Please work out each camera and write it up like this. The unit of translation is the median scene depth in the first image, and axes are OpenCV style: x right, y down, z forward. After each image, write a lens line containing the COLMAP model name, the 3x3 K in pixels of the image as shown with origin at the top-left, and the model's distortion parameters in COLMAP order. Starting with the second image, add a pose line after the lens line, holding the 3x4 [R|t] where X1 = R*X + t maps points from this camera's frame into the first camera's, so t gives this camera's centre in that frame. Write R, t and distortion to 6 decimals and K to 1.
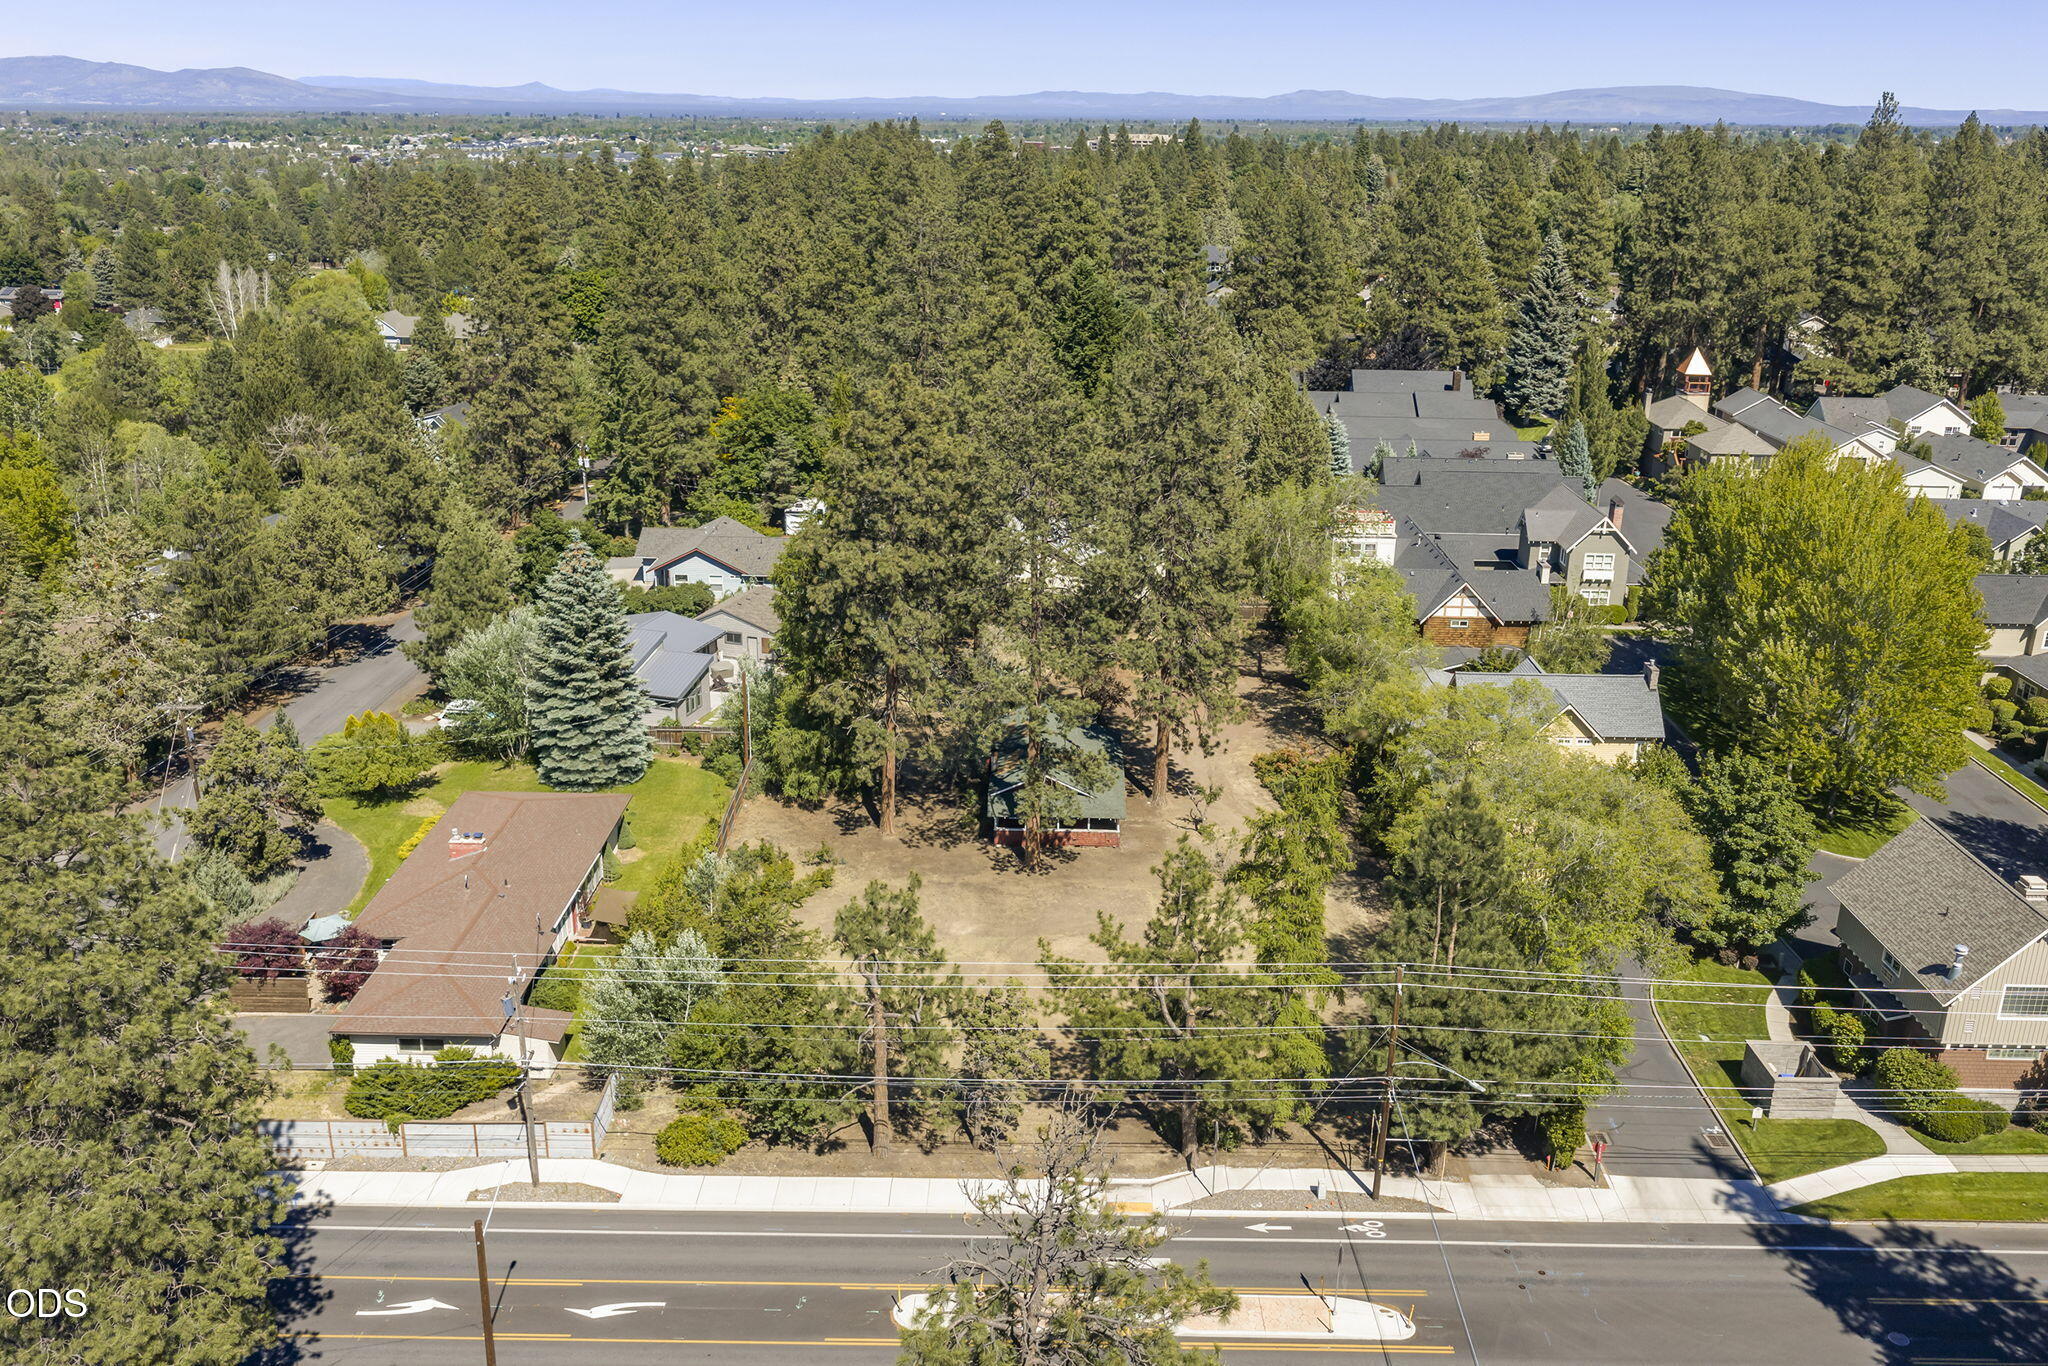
lens RADIAL K [[1690.3, 0, 1028.9], [0, 1690.3, 673.4], [0, 0, 1]] dist [0.016293, -0.029600]
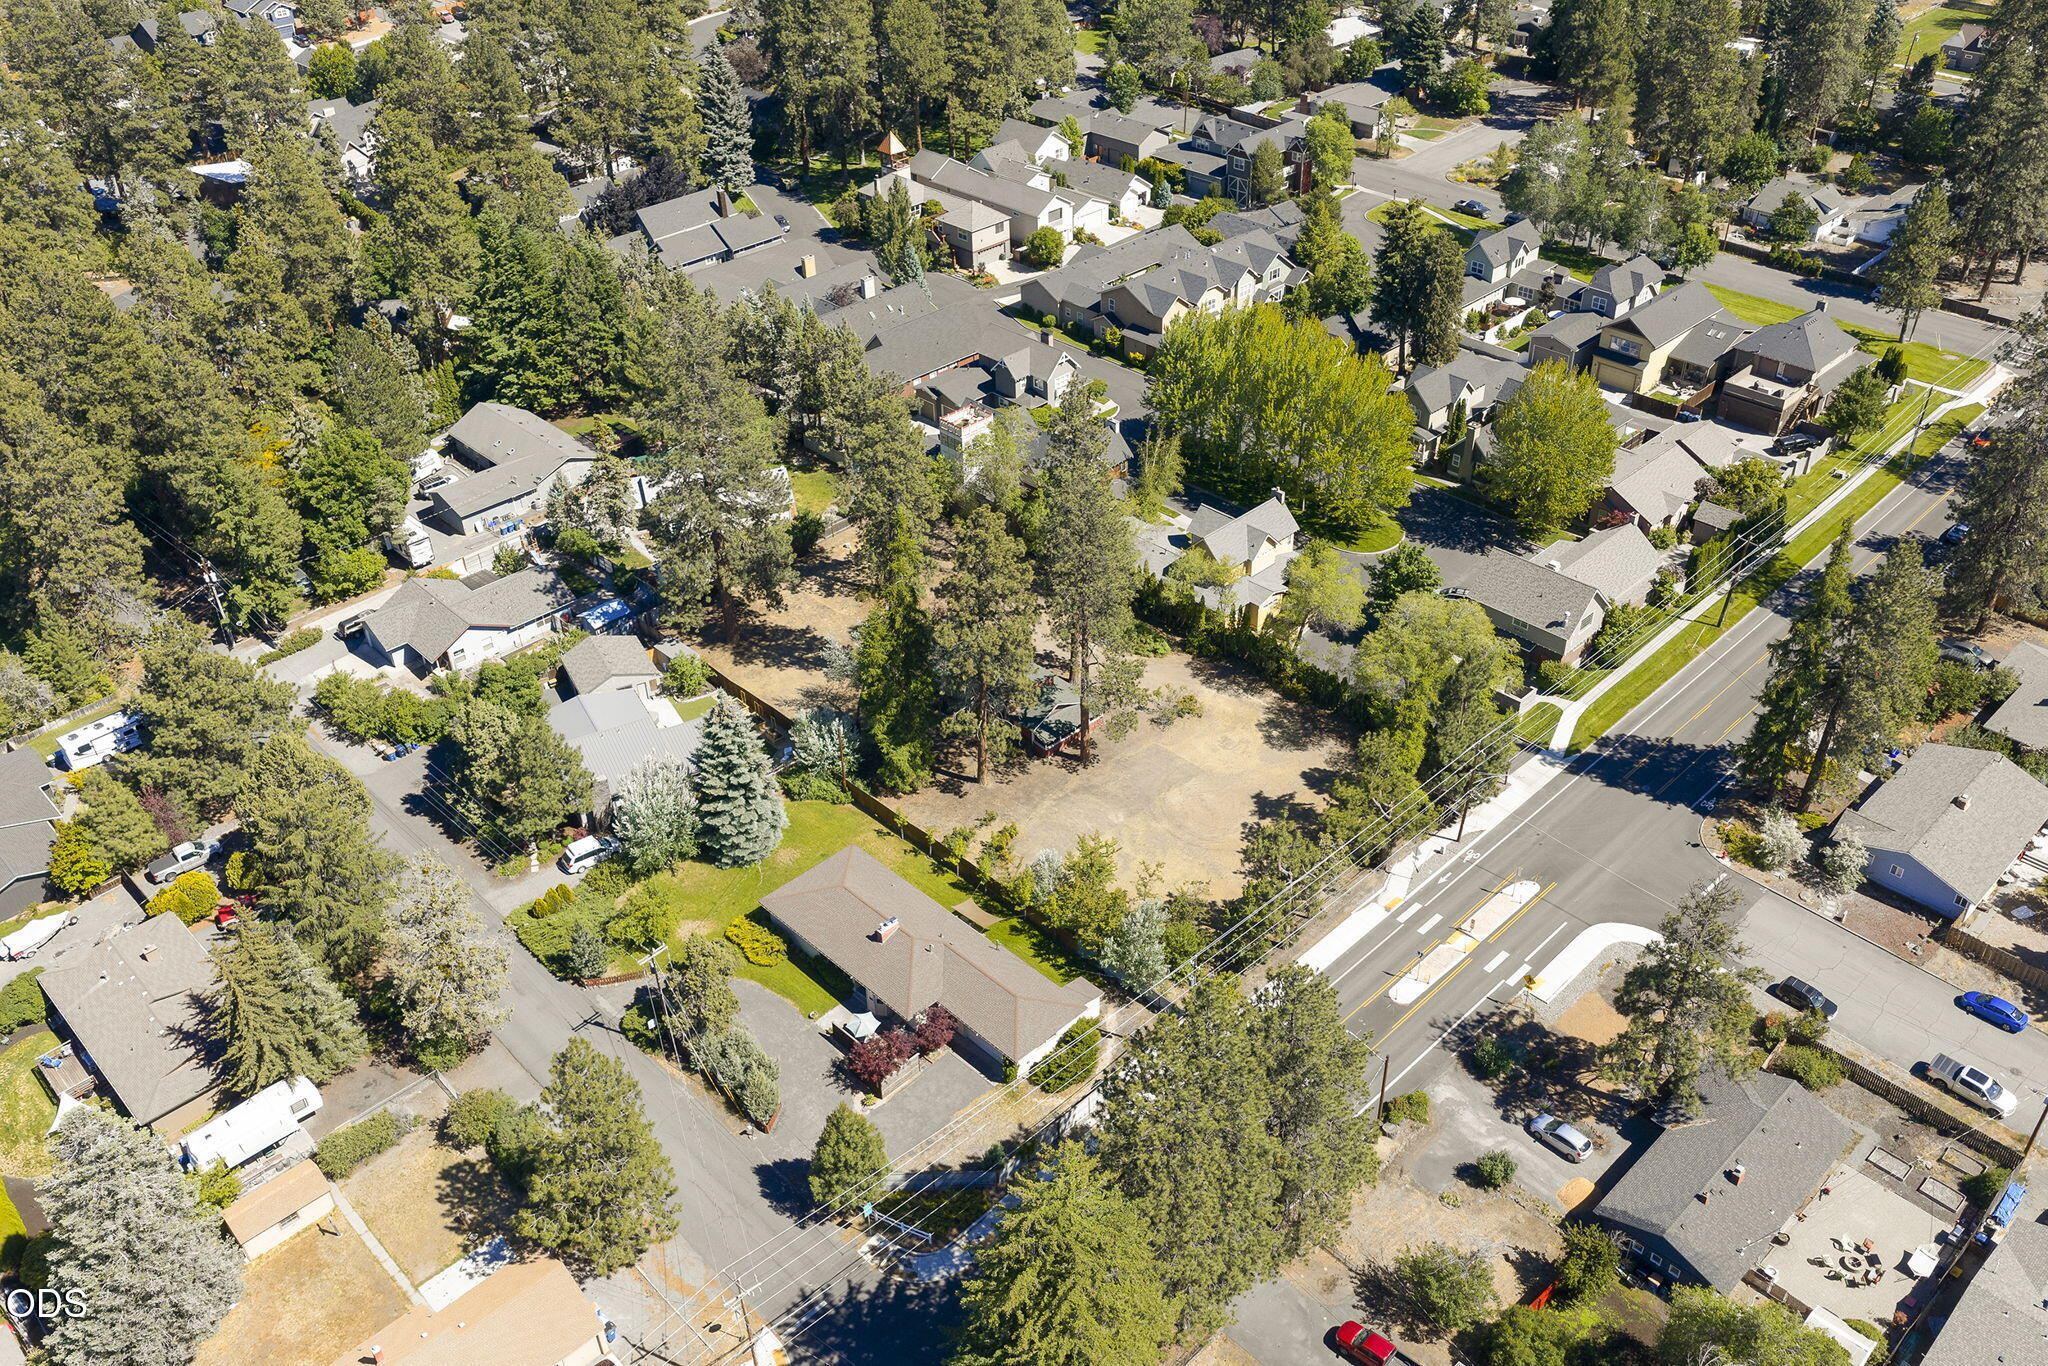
lens RADIAL K [[1690.3, 0, 1028.9], [0, 1690.3, 673.4], [0, 0, 1]] dist [0.016293, -0.029600]
pose [[0.707799, -0.428027, 0.561973, -0.823213], [0.256770, 0.897001, 0.359802, -0.499306], [-0.658096, -0.110370, 0.744801, -0.129583]]
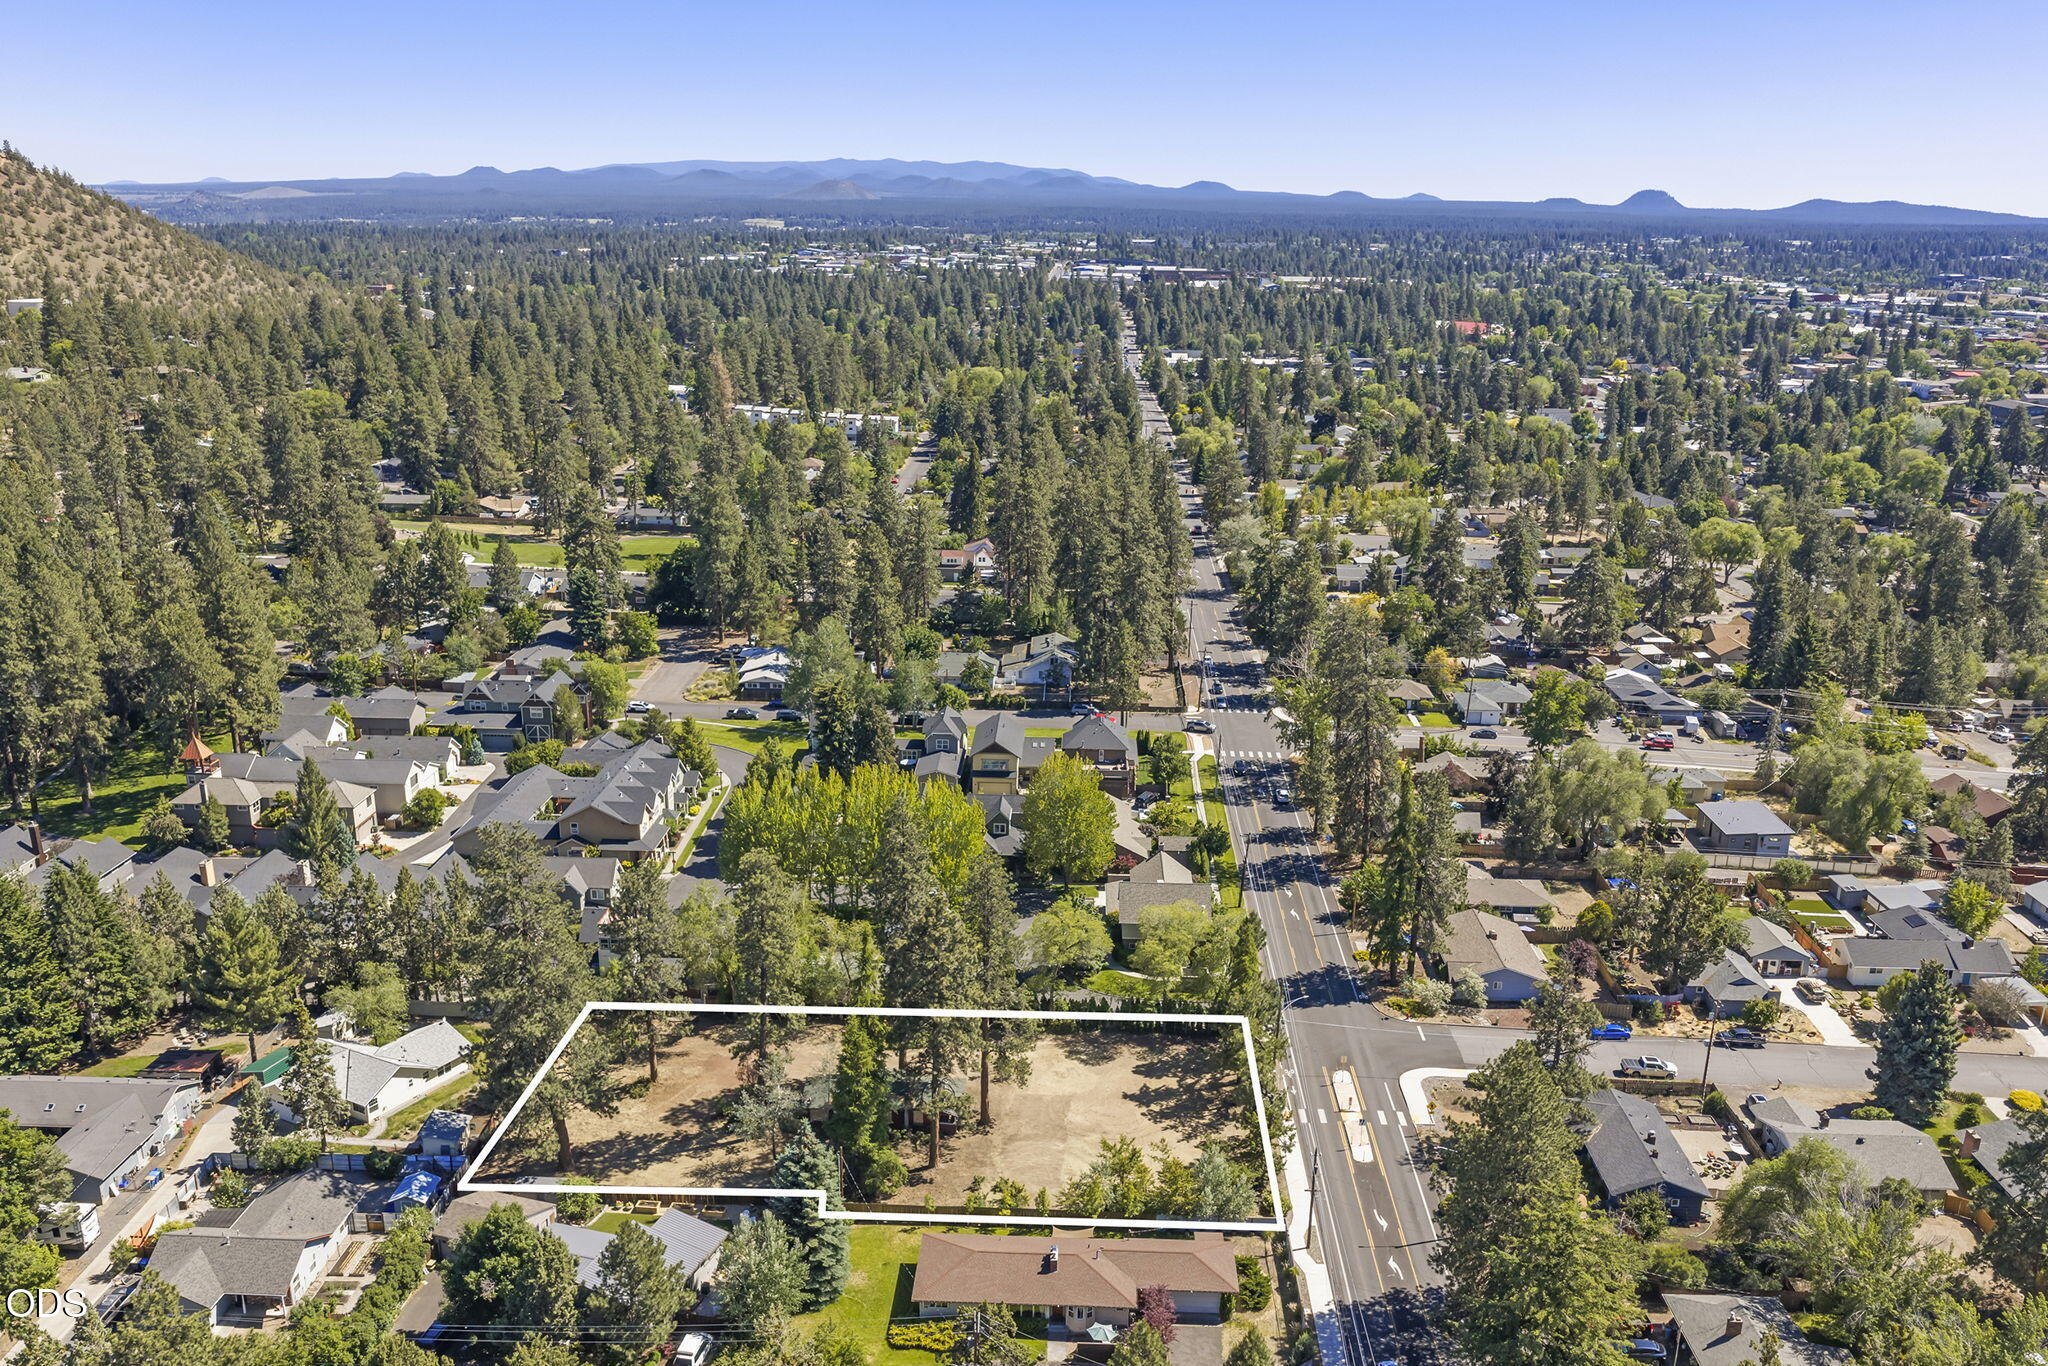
lens RADIAL K [[1759.2, 0, 1024.0], [0, 1759.2, 683.0], [0, 0, 1]] dist [0.001292, -0.005618]
pose [[0.027000, -0.270176, 0.962432, -1.514441], [0.306116, 0.918764, 0.249330, -0.694754], [-0.951611, 0.287884, 0.107512, 0.576196]]
